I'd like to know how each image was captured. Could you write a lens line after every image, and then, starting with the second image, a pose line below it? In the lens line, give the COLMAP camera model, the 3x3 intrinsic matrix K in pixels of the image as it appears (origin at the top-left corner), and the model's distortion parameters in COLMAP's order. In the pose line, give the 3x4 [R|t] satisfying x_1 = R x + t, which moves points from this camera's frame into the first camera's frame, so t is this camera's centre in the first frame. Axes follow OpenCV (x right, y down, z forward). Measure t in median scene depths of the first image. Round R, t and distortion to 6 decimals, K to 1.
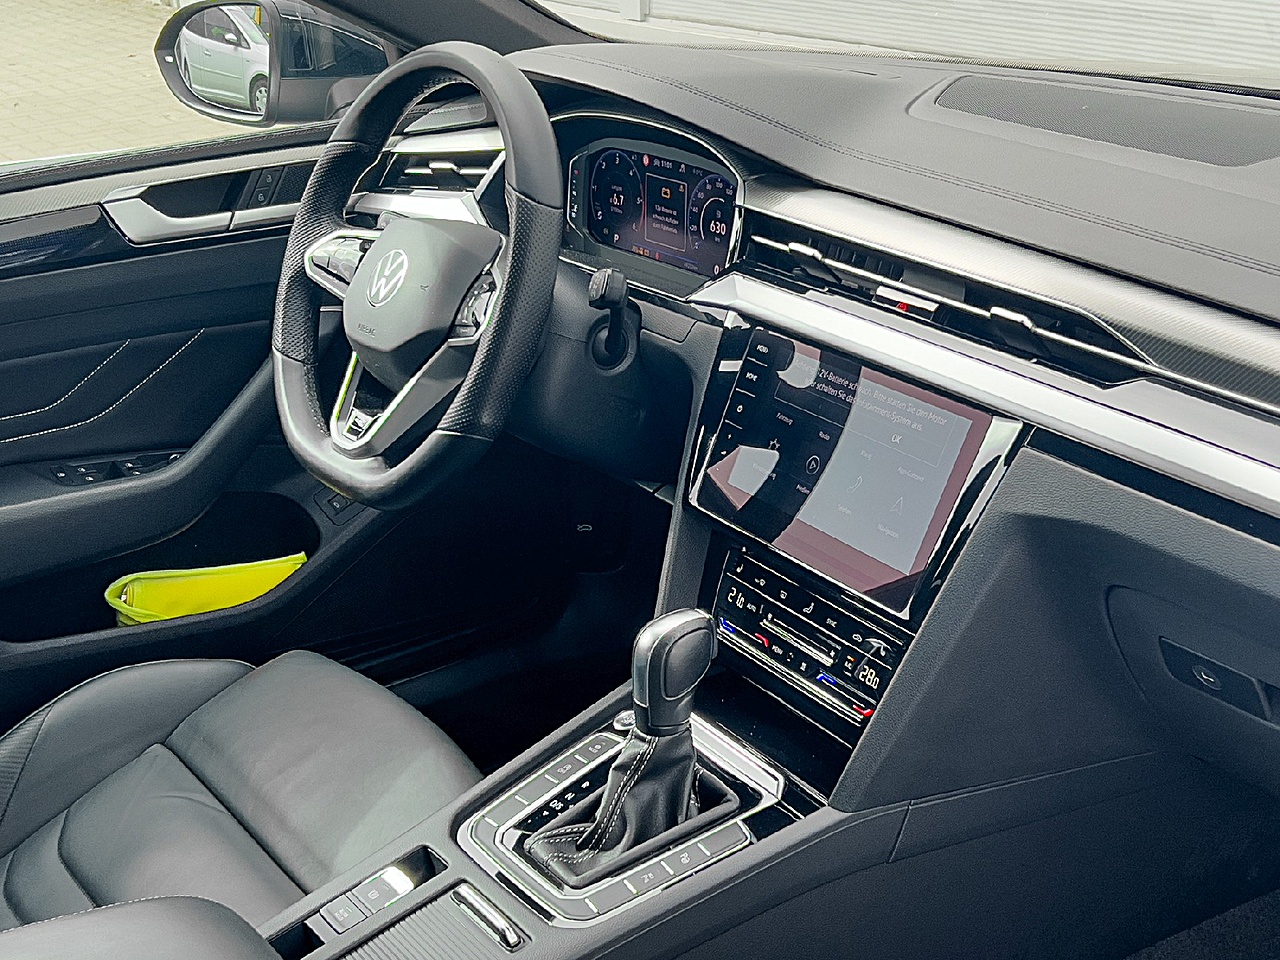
lens RADIAL K [[1816.1, 0, 640.0], [0, 1816.1, 480.0], [0, 0, 1]] dist [0.009278, 0.082314]
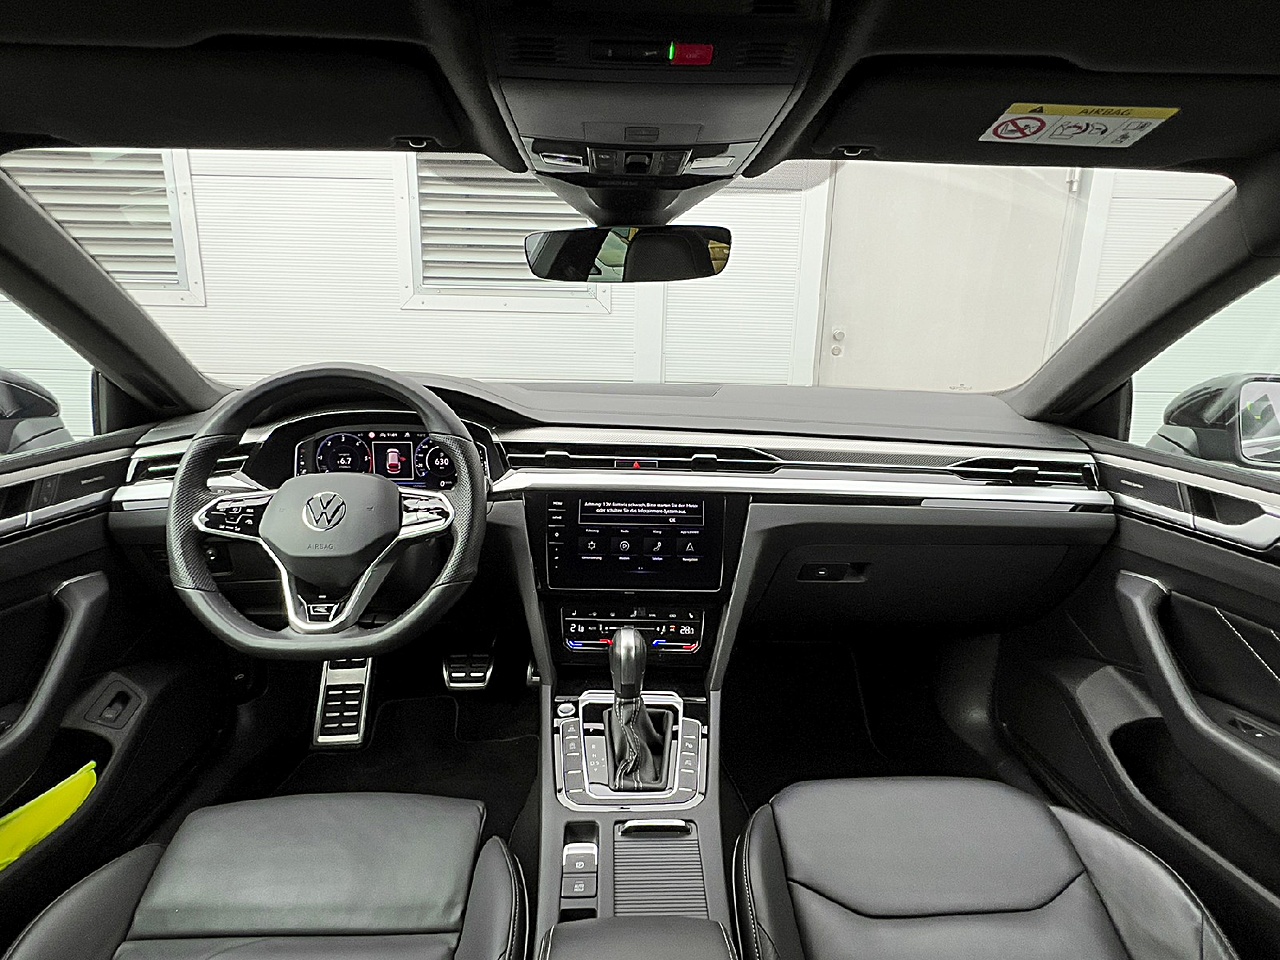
lens RADIAL K [[683.3, 0, 640.0], [0, 683.3, 480.0], [0, 0, 1]] dist [-0.020251, -0.002095]
pose [[0.532430, -0.136378, 0.835416, -0.440242], [0.269198, 0.962978, -0.014364, -0.053115], [-0.802528, 0.232540, 0.549431, 0.438230]]
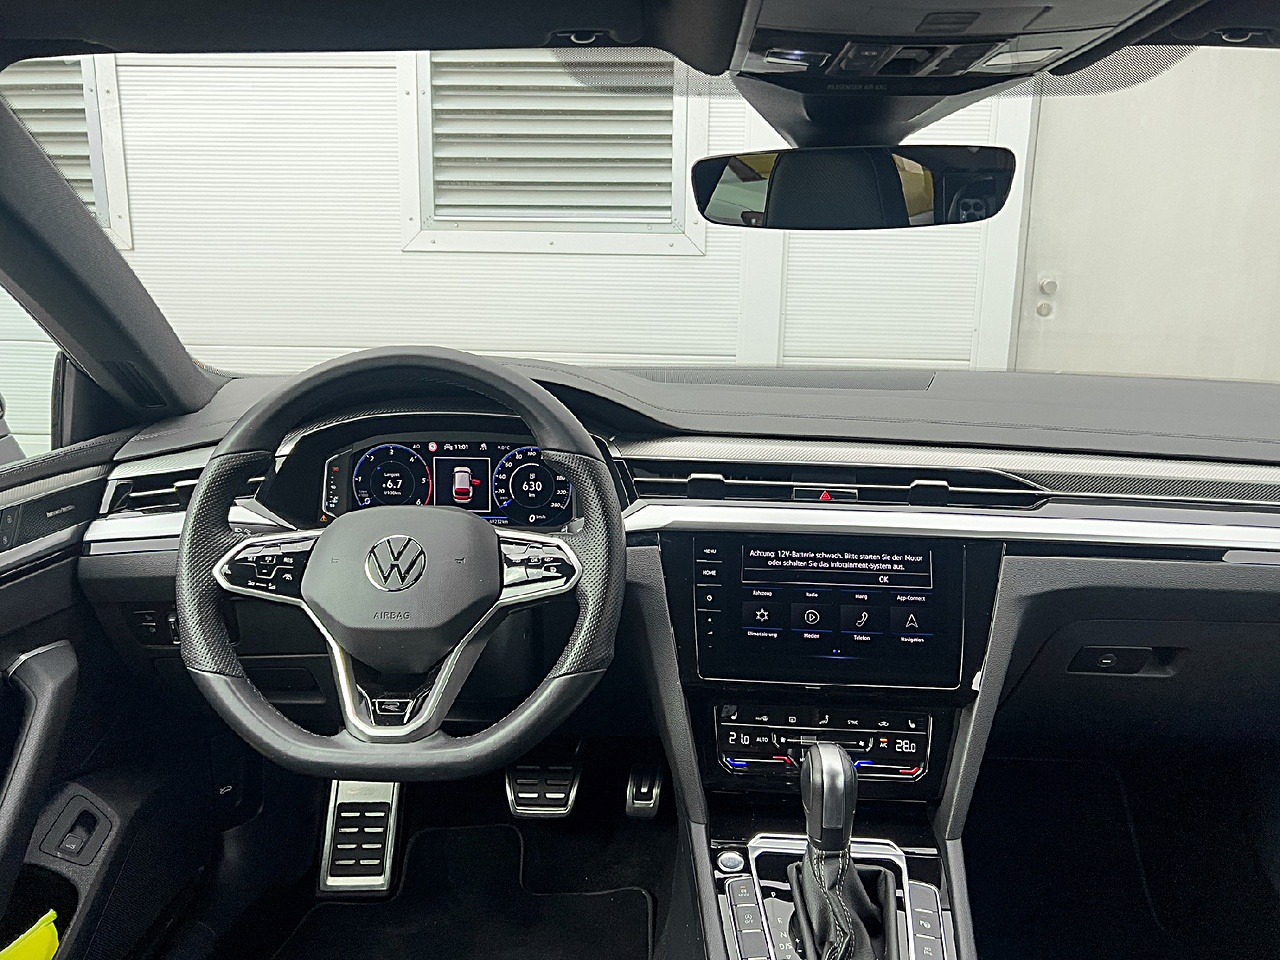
lens RADIAL K [[1009.8, 0, 640.0], [0, 1009.8, 480.0], [0, 0, 1]] dist [-0.026205, 0.004299]
pose [[0.598492, -0.118366, 0.792336, -0.476649], [0.257588, 0.964938, -0.050419, -0.085425], [-0.758588, 0.234272, 0.607998, 0.493144]]
